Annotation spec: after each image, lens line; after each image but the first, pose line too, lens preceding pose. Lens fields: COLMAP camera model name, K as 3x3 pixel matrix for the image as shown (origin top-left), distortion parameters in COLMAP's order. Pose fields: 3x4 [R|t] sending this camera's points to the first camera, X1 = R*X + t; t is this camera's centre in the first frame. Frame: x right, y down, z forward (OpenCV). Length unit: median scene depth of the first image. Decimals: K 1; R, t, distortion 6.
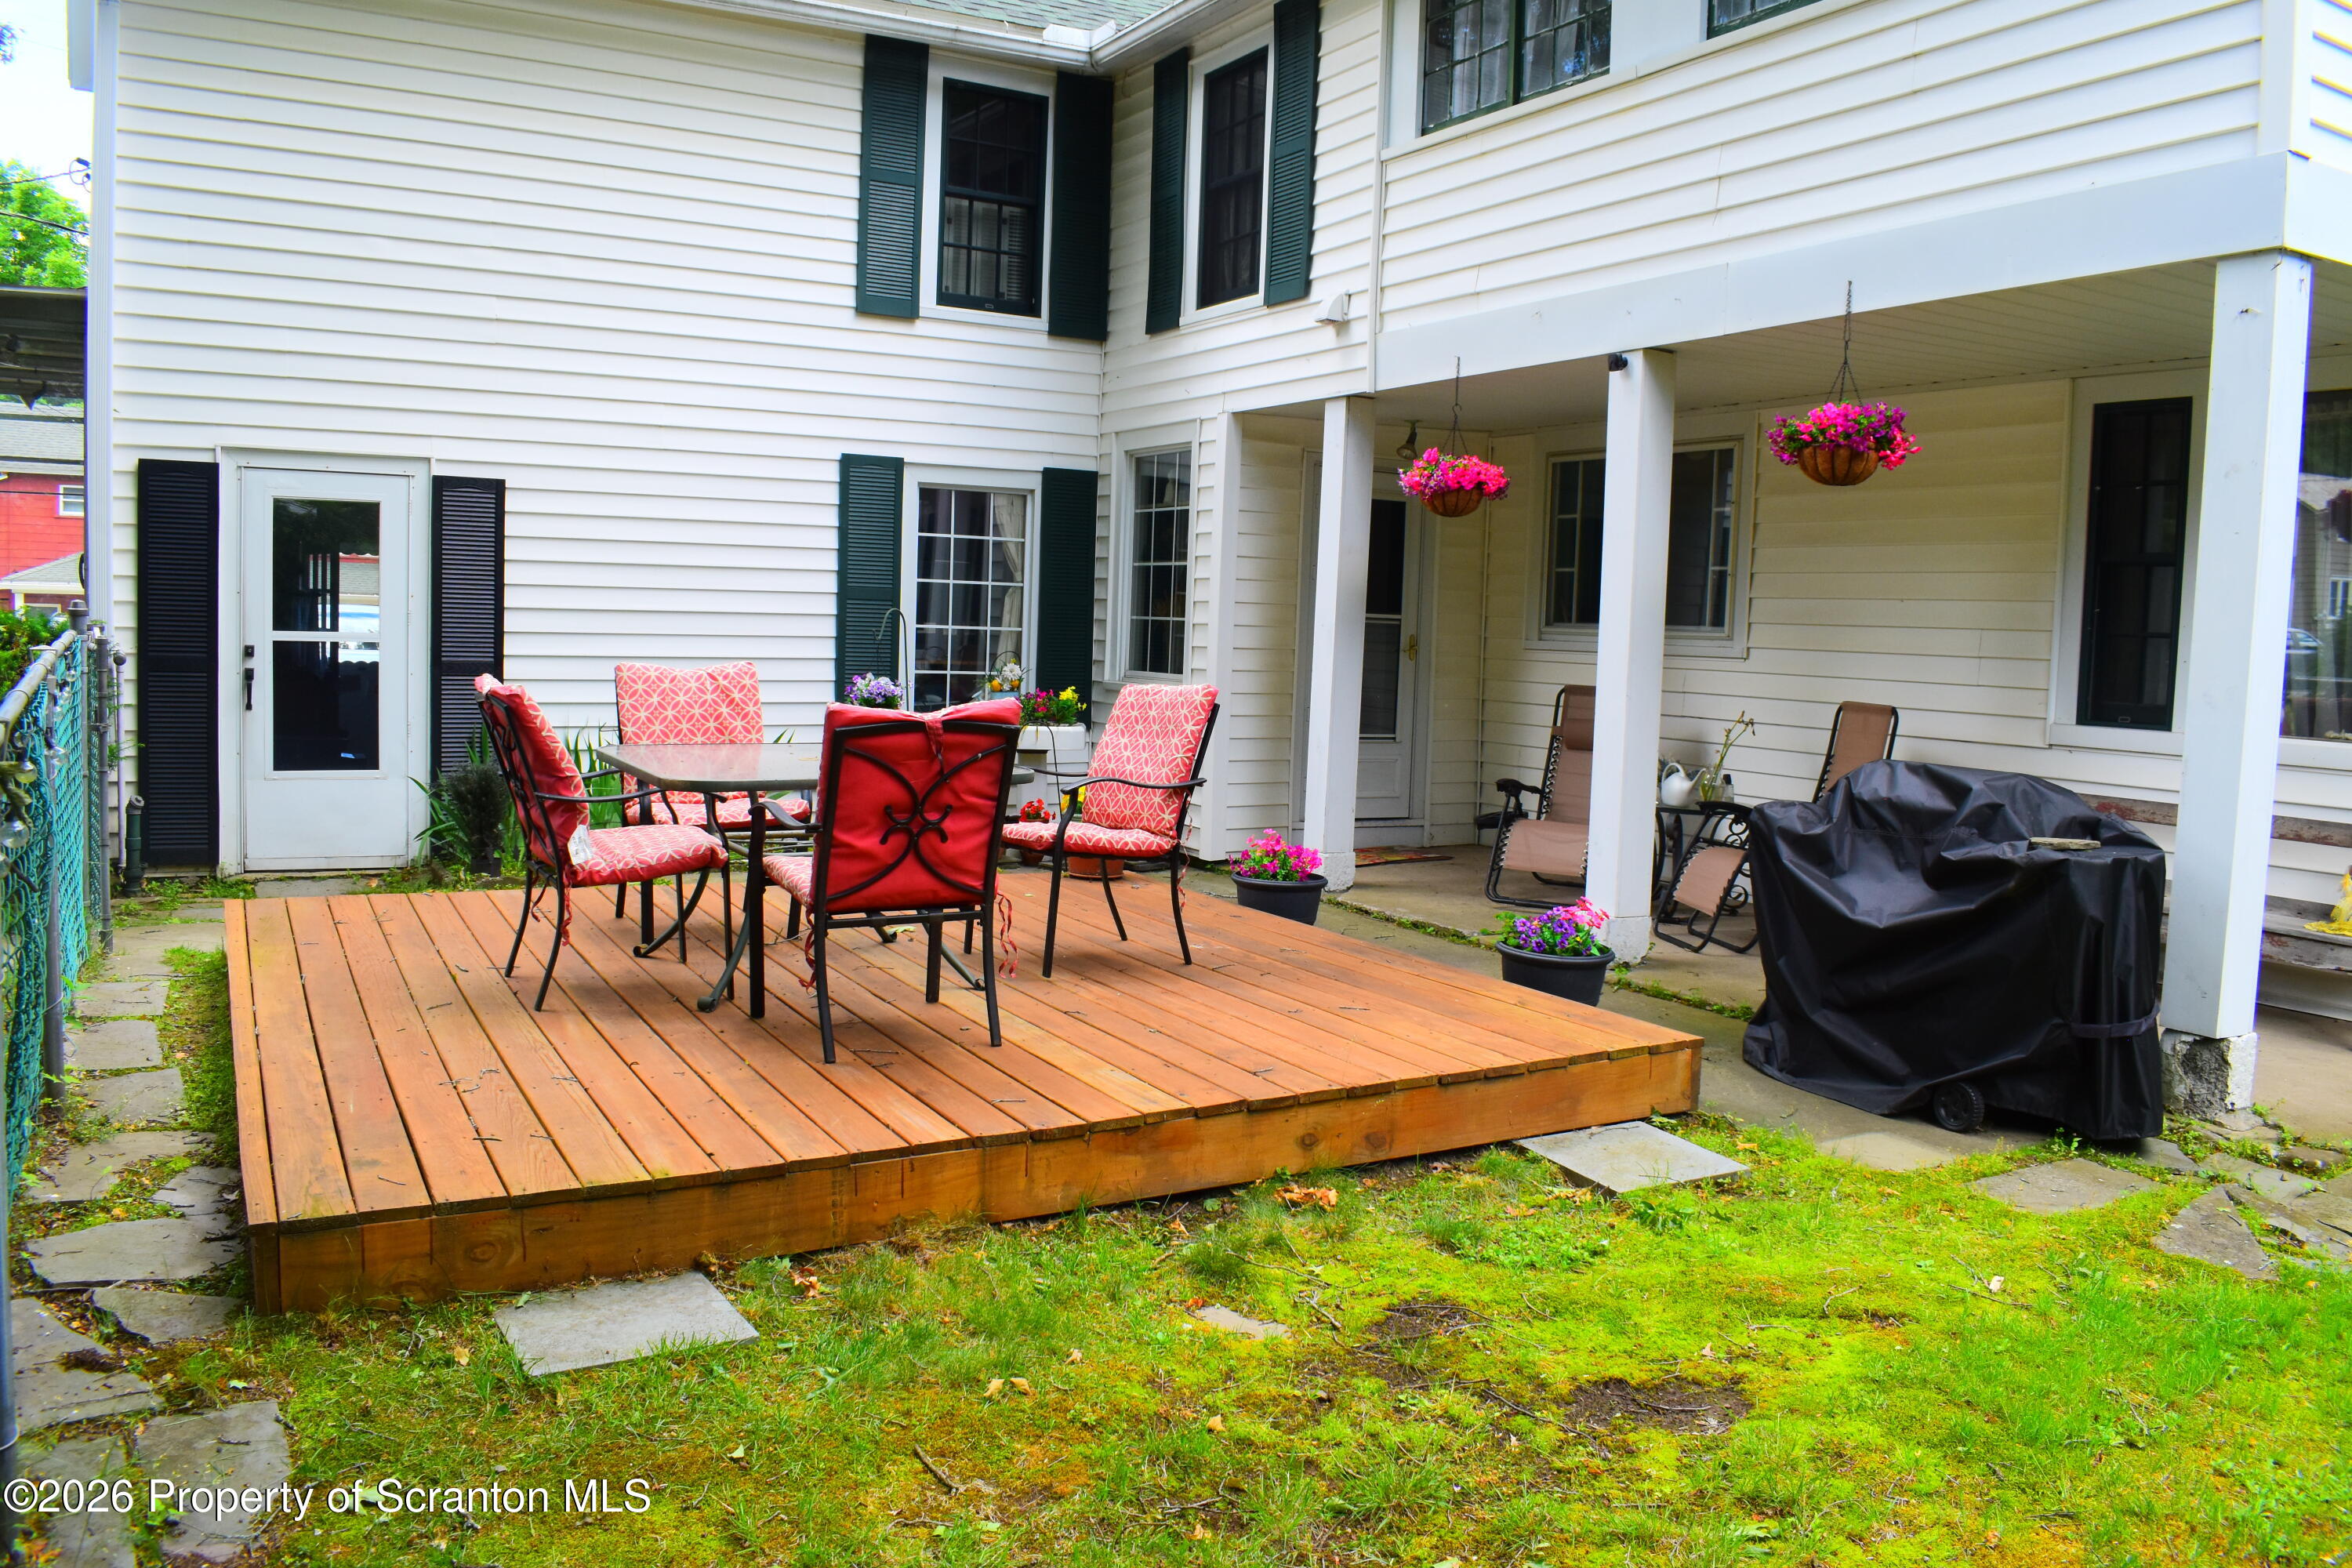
lens RADIAL K [[1826.1, 0, 1164.4], [0, 1826.1, 780.9], [0, 0, 1]] dist [-0.090719, 0.001061]
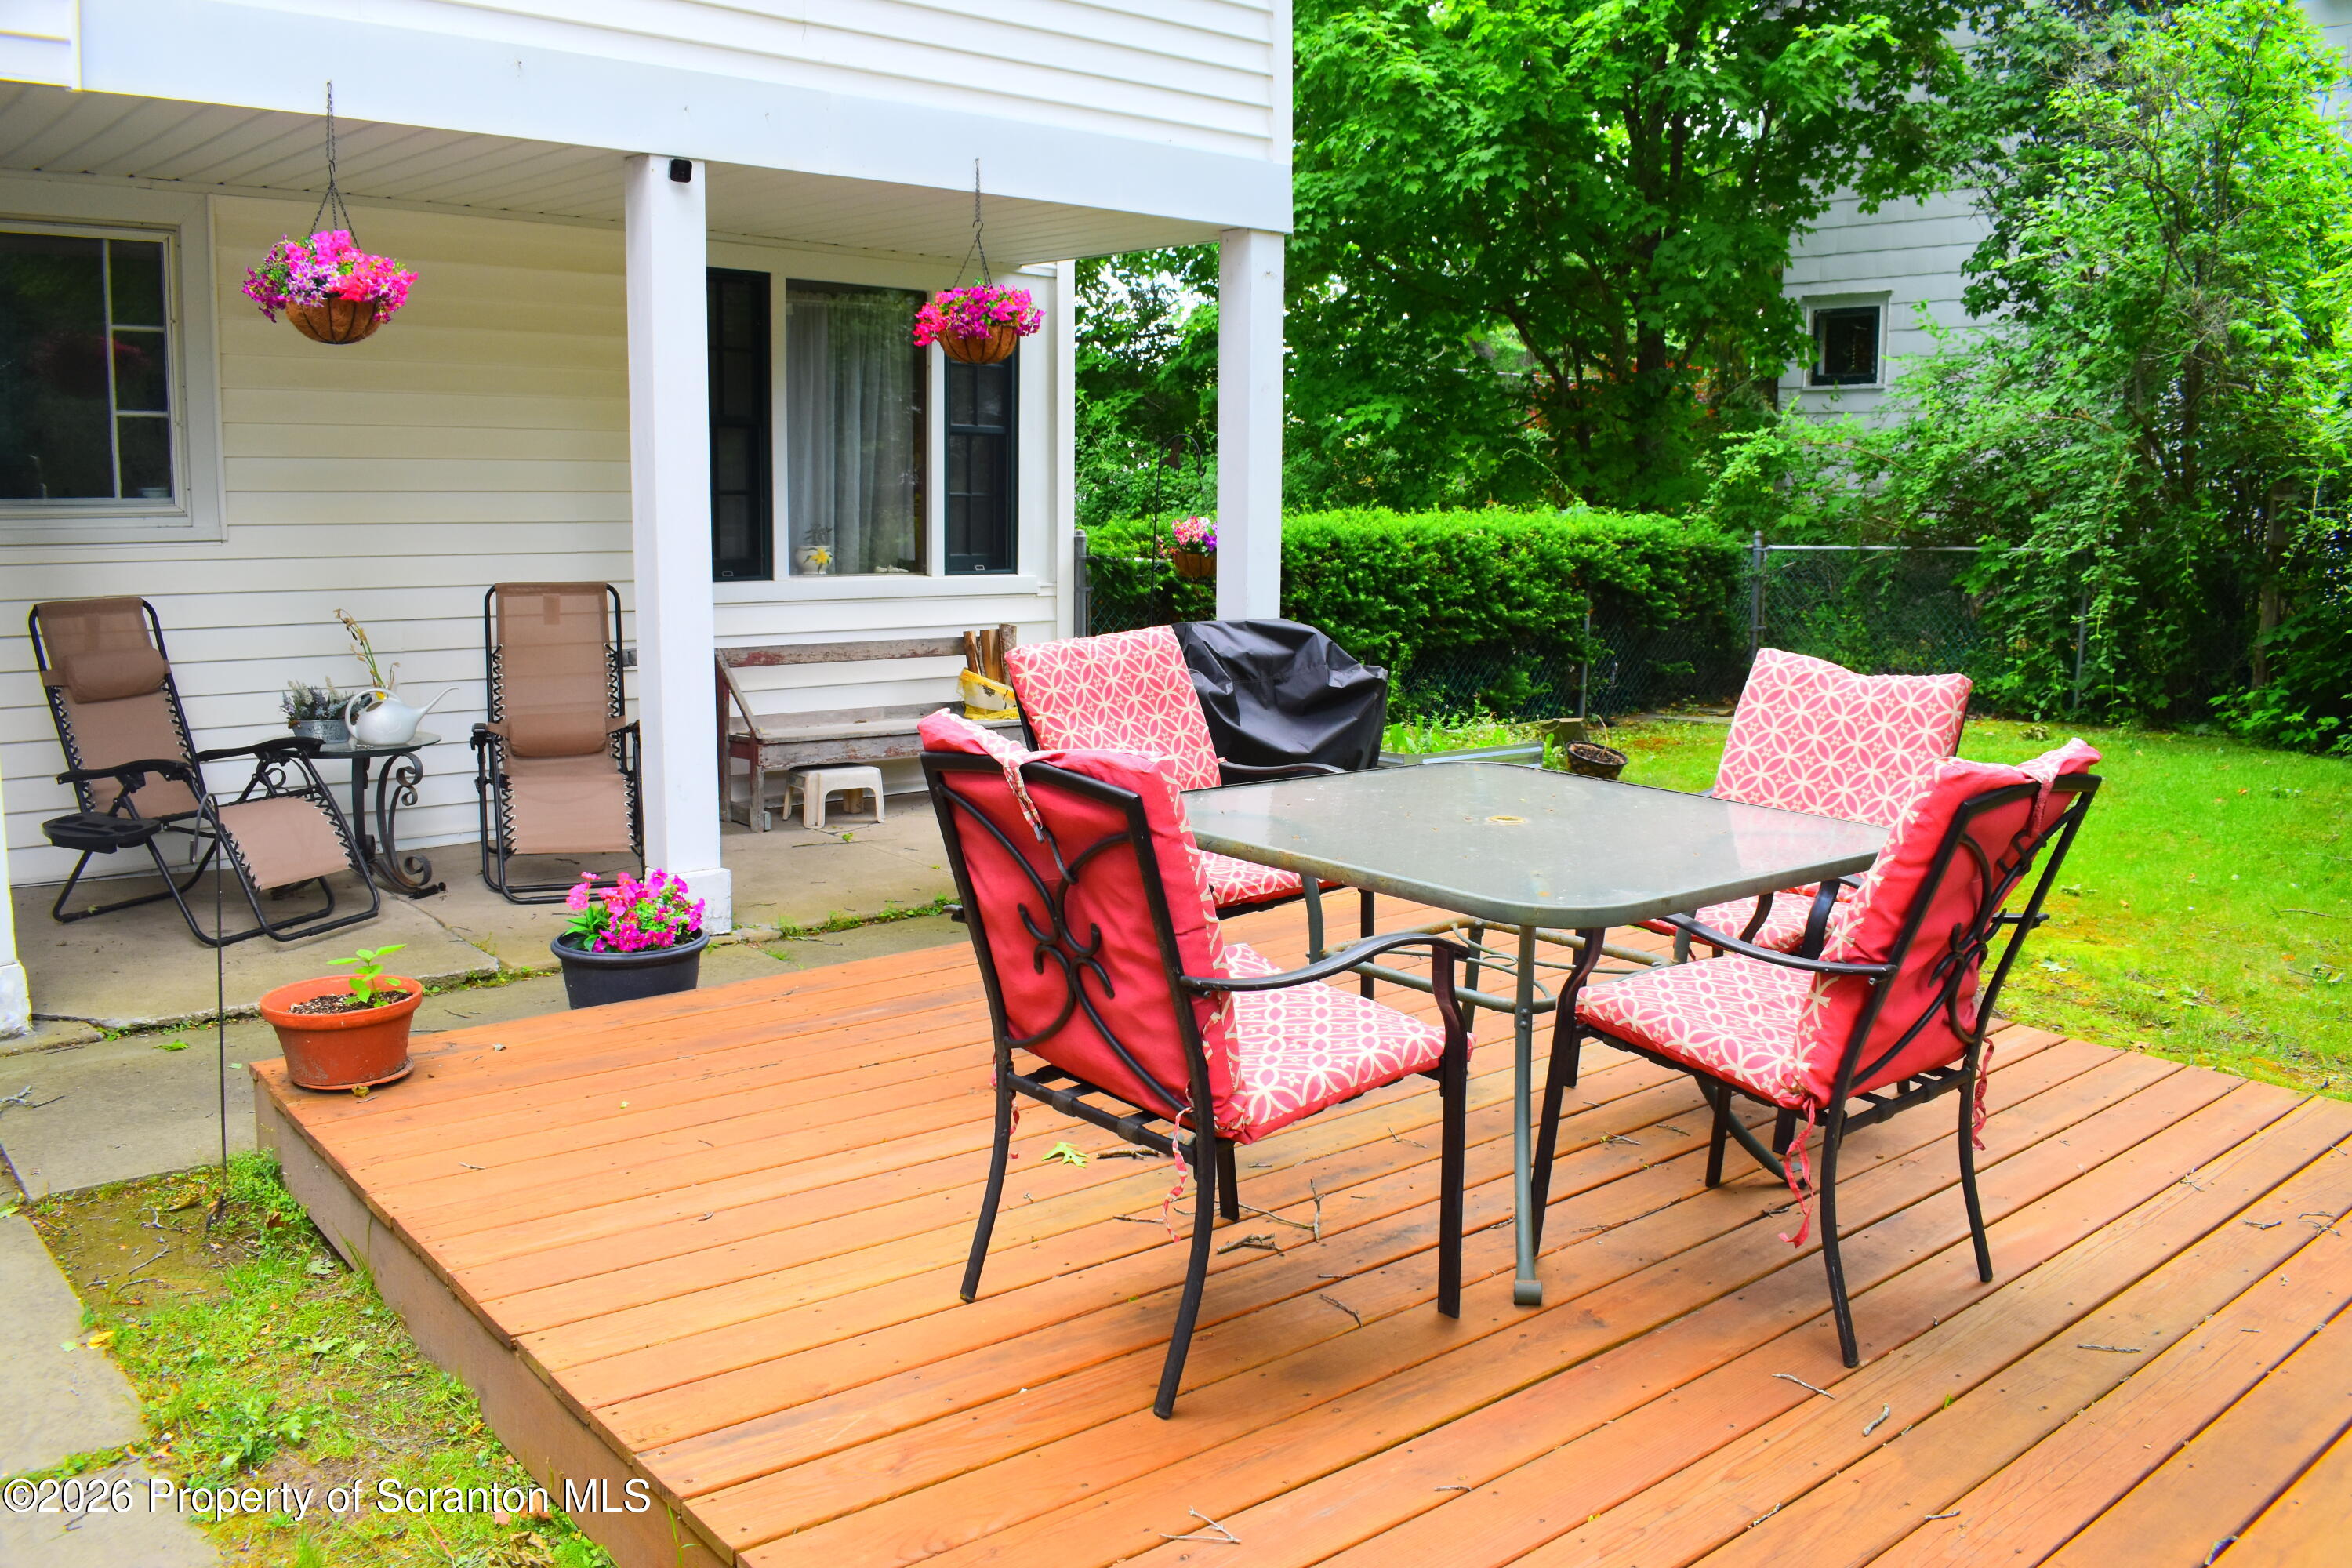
lens RADIAL K [[1826.1, 0, 1164.4], [0, 1826.1, 780.9], [0, 0, 1]] dist [-0.090719, 0.001061]
pose [[-0.196549, -0.176506, 0.964476, -0.617191], [0.073557, 0.978237, 0.194015, -0.112487], [-0.977731, 0.109078, -0.179288, 1.031179]]
